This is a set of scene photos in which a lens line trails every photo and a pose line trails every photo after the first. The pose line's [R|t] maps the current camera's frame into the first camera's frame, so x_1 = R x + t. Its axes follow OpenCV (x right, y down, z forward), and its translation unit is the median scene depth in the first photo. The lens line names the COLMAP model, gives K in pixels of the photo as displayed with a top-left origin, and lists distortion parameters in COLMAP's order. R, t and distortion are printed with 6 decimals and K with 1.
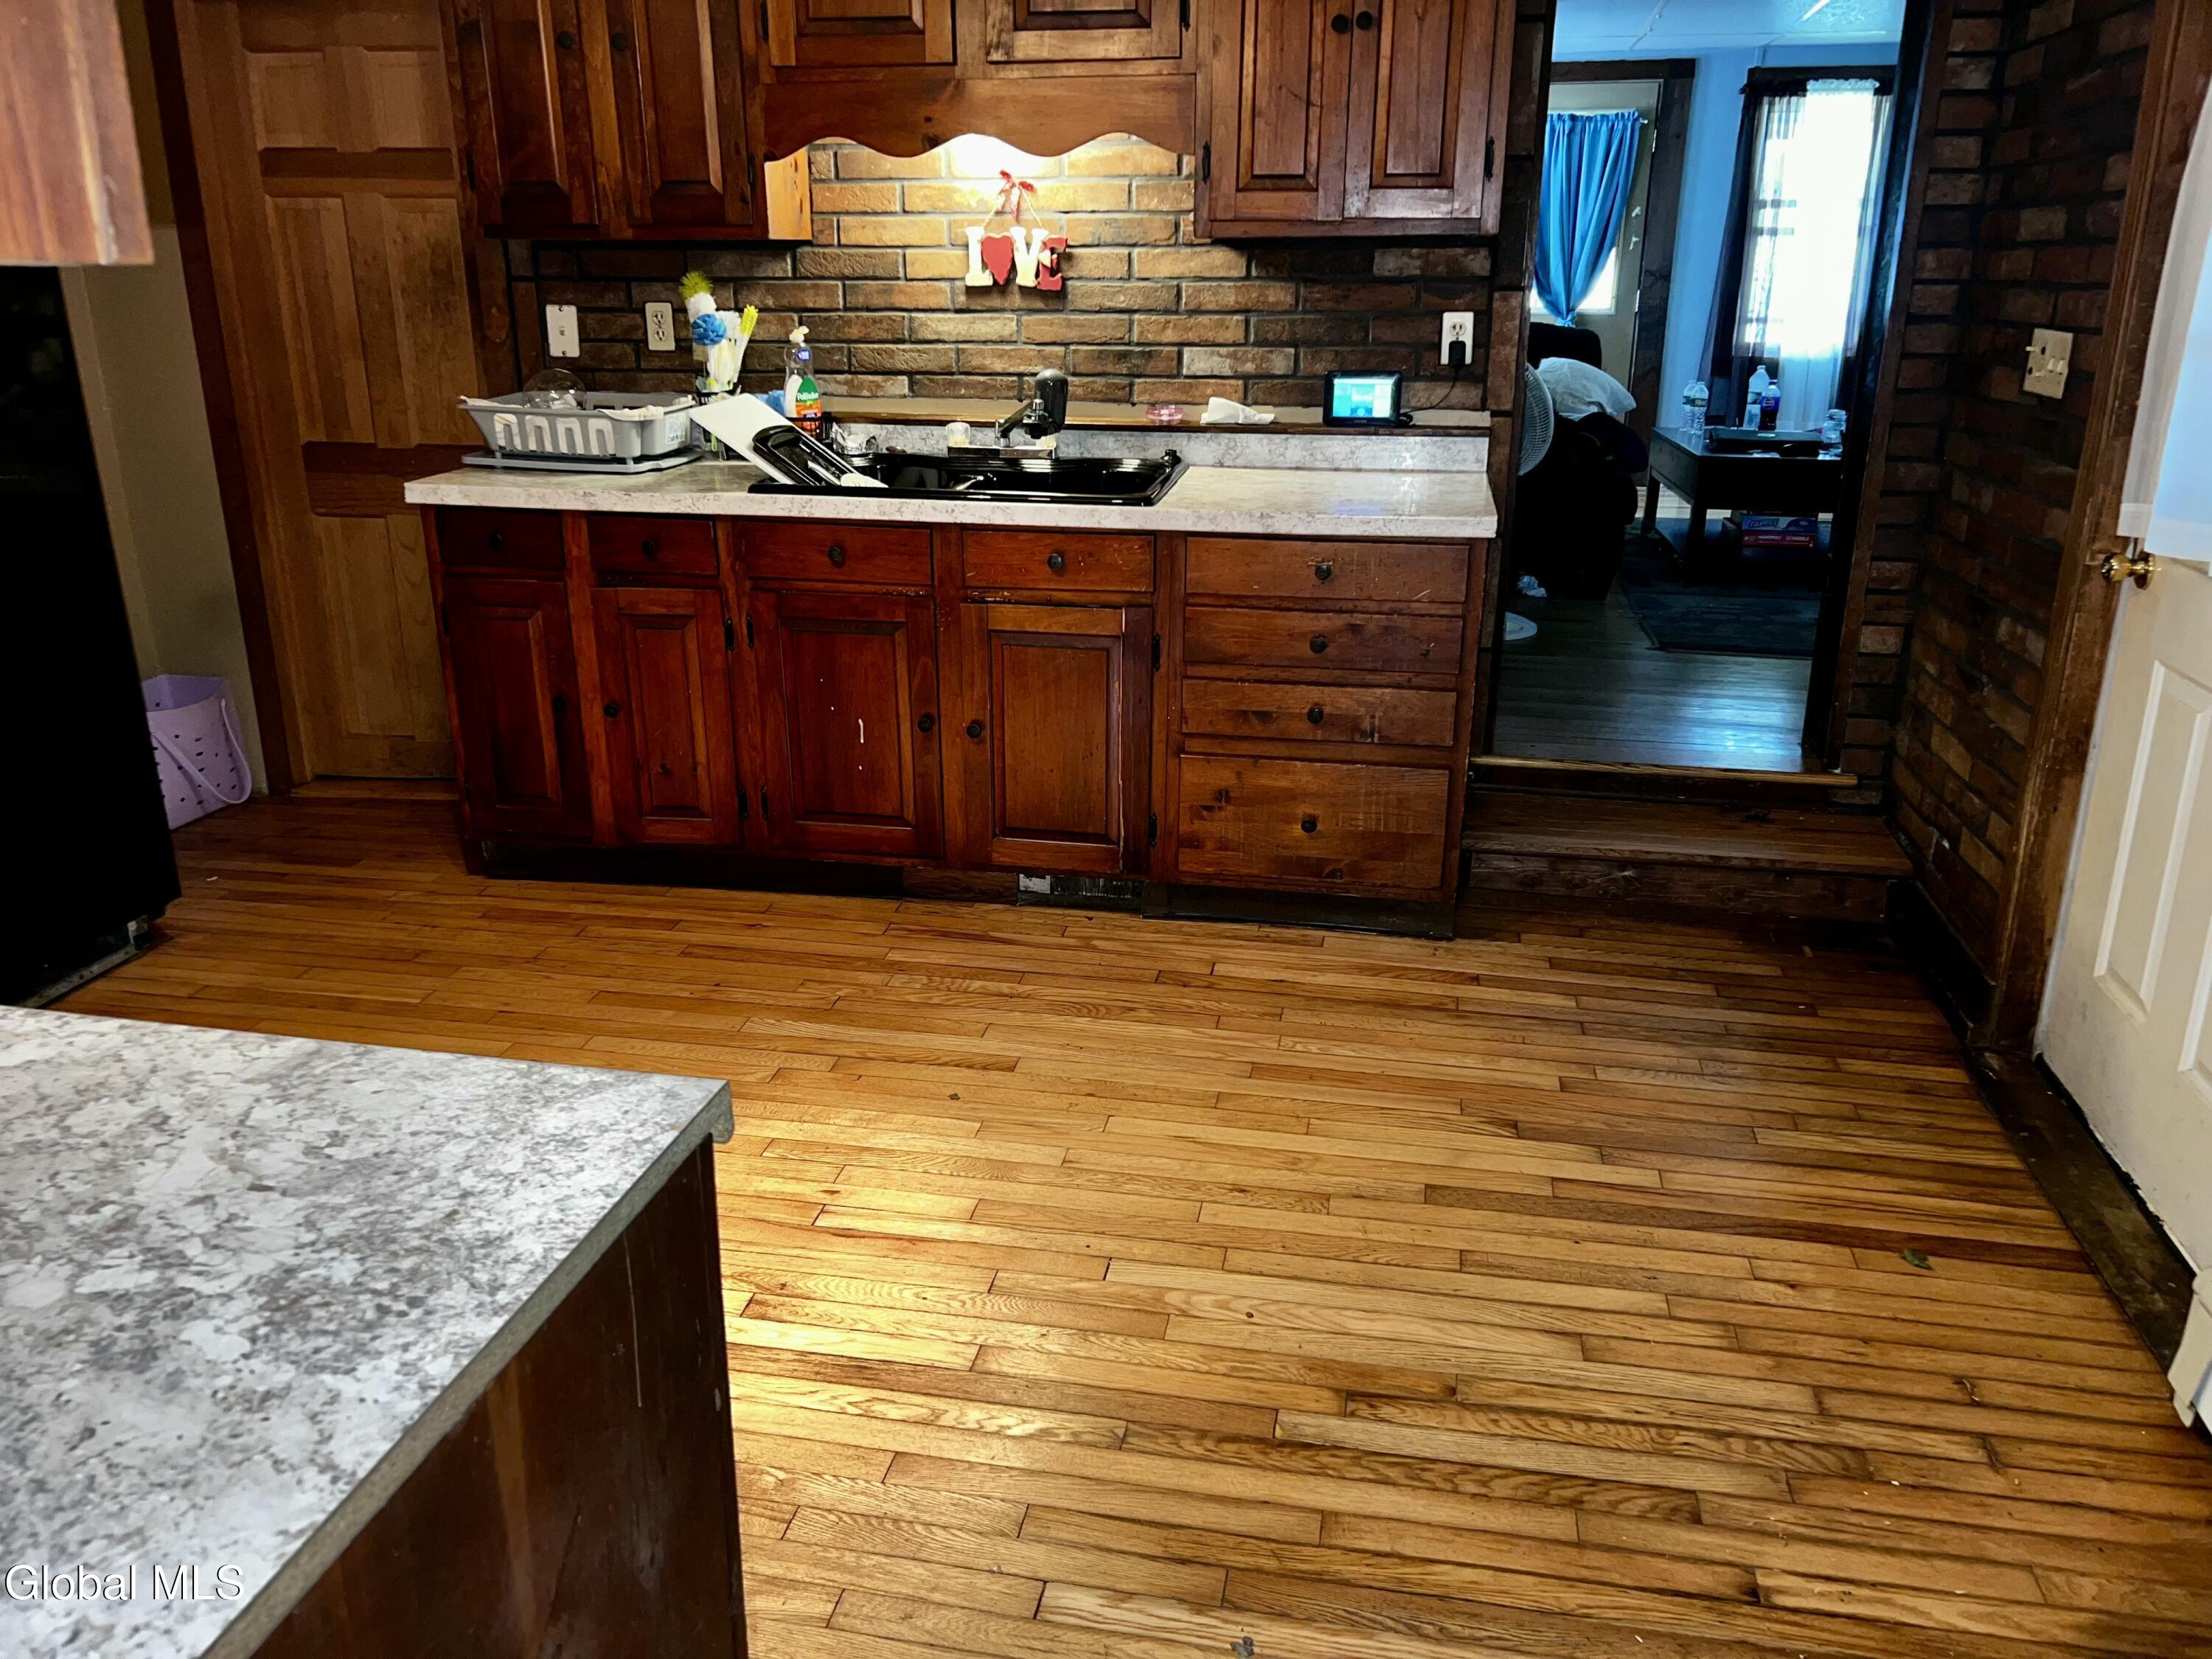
lens RADIAL K [[1627.4, 0, 1106.0], [0, 1627.4, 829.5], [0, 0, 1]] dist [-0.005198, -0.005617]
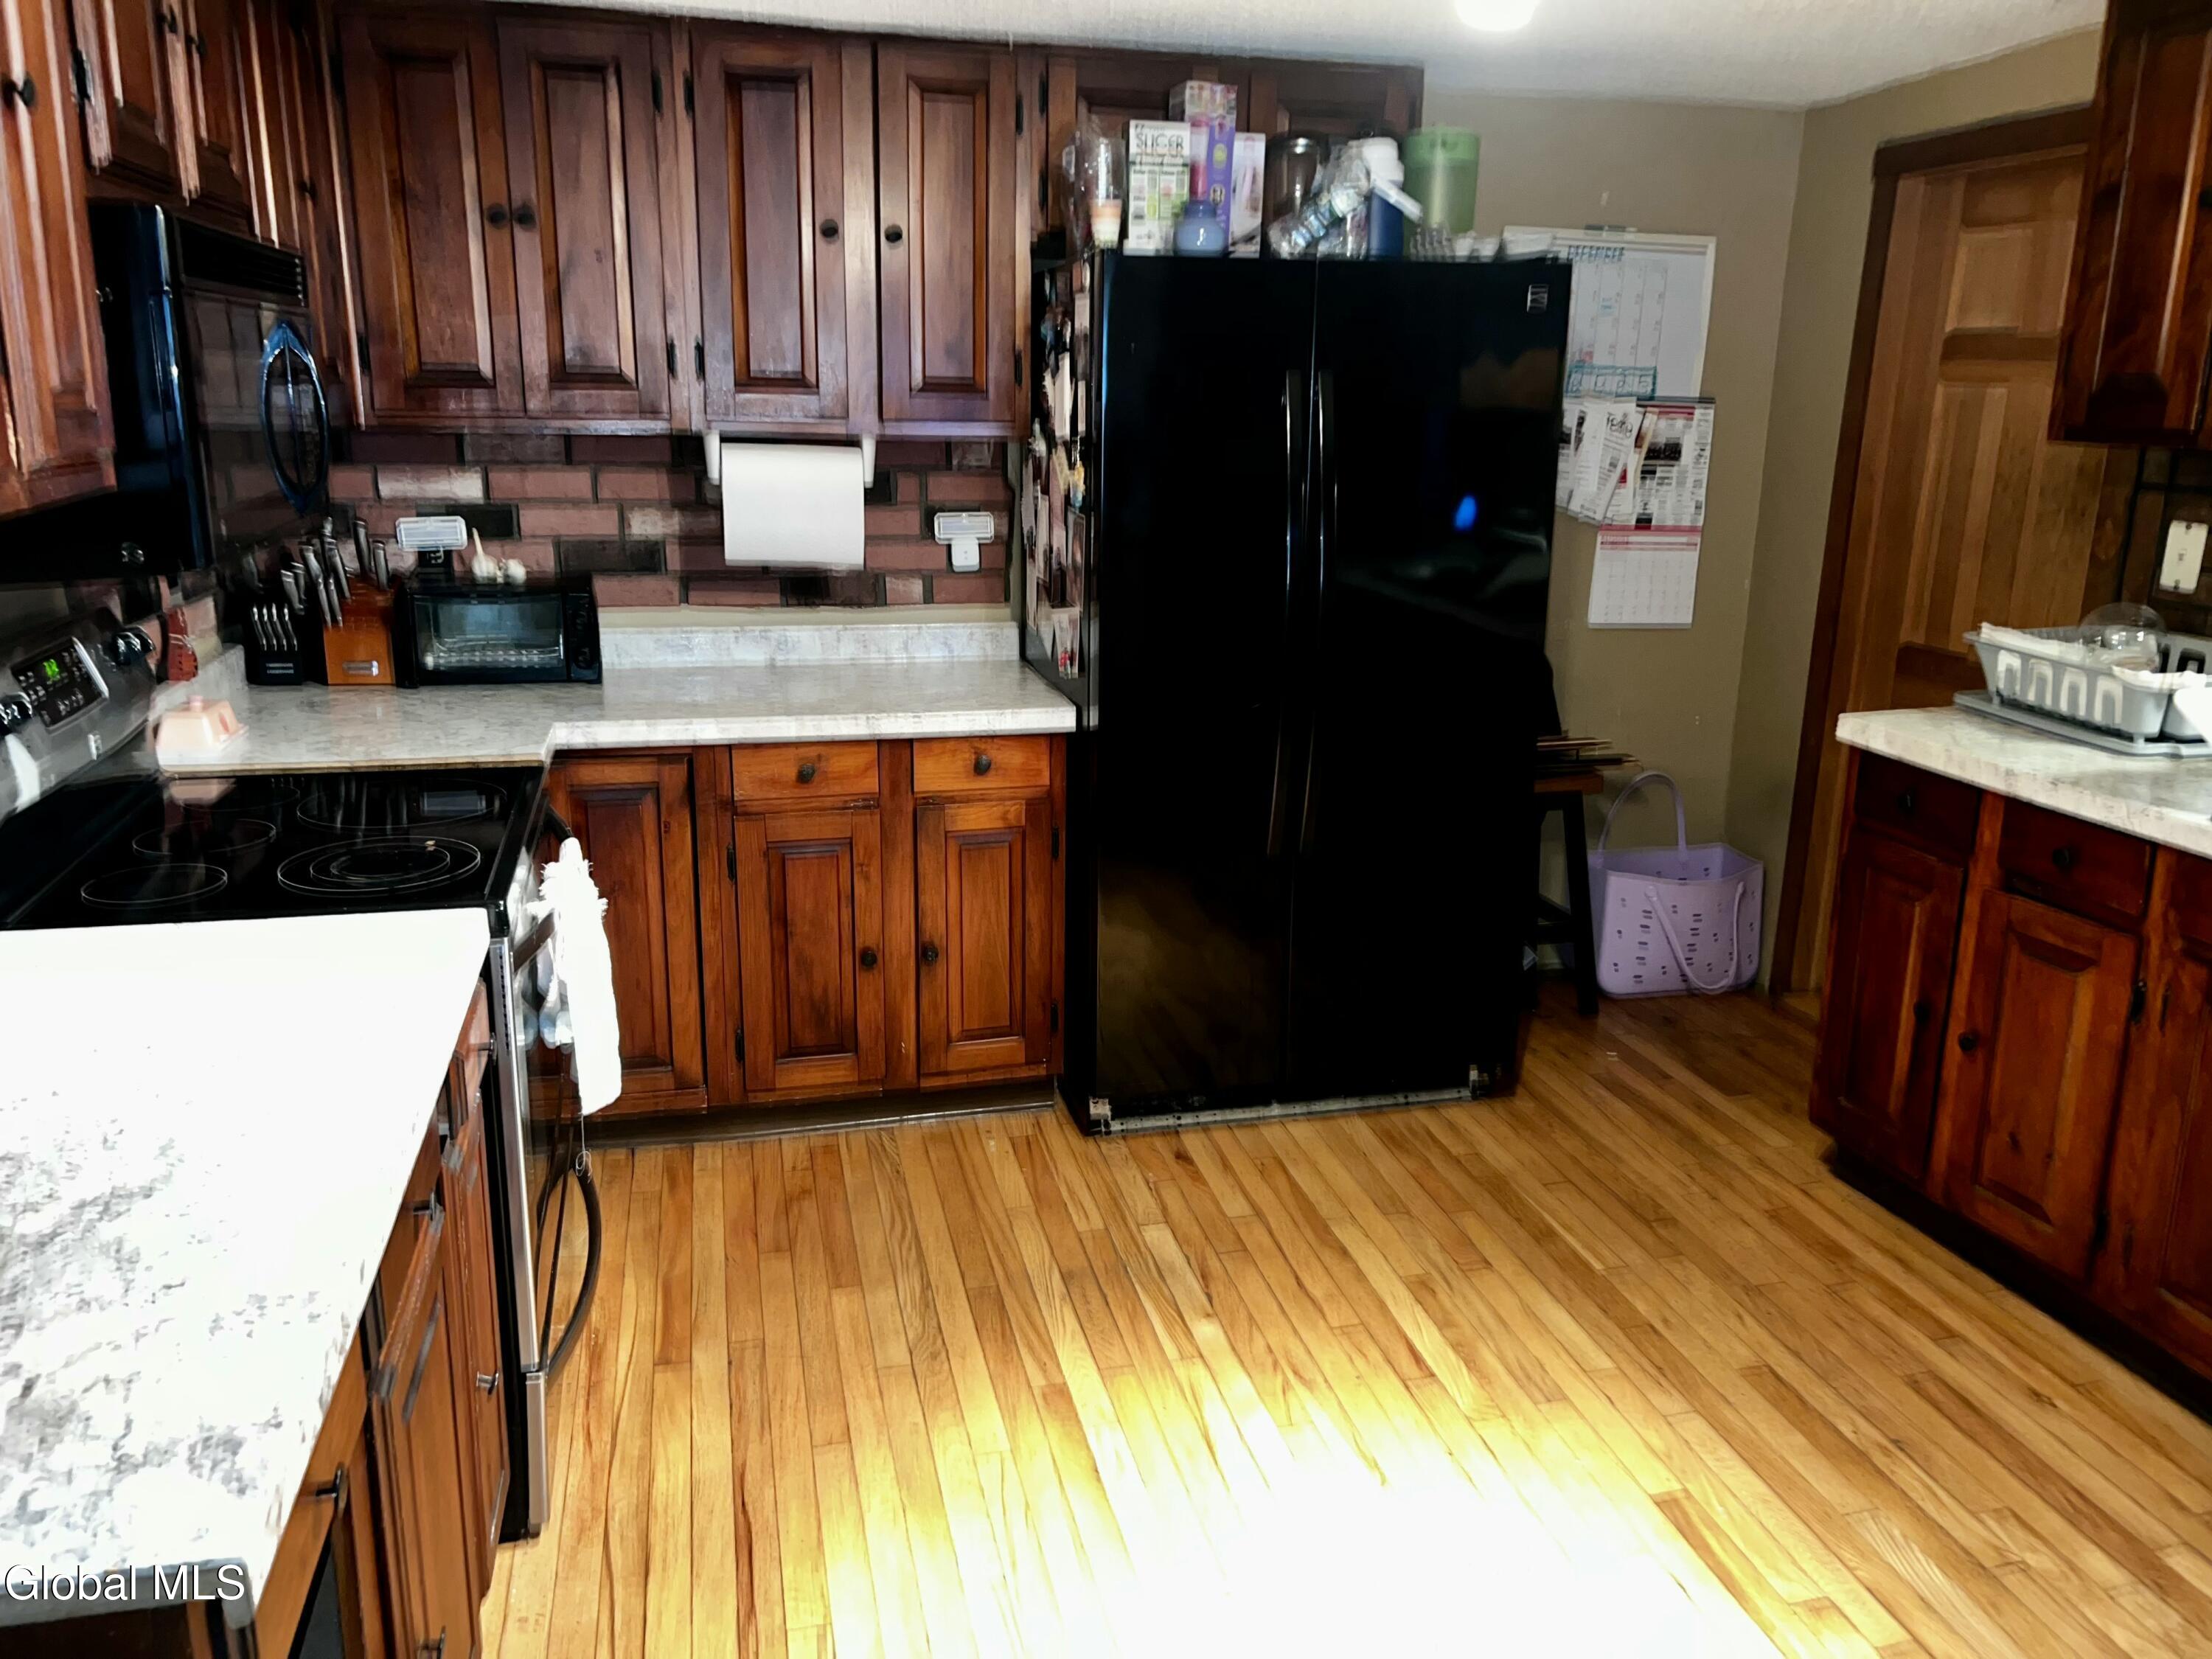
lens RADIAL K [[1627.4, 0, 1106.0], [0, 1627.4, 829.5], [0, 0, 1]] dist [-0.005198, -0.005617]
pose [[0.435491, 0.241367, -0.867231, 0.159070], [-0.316064, 0.943048, 0.103753, -0.117955], [0.842883, 0.228917, 0.486976, 0.255964]]
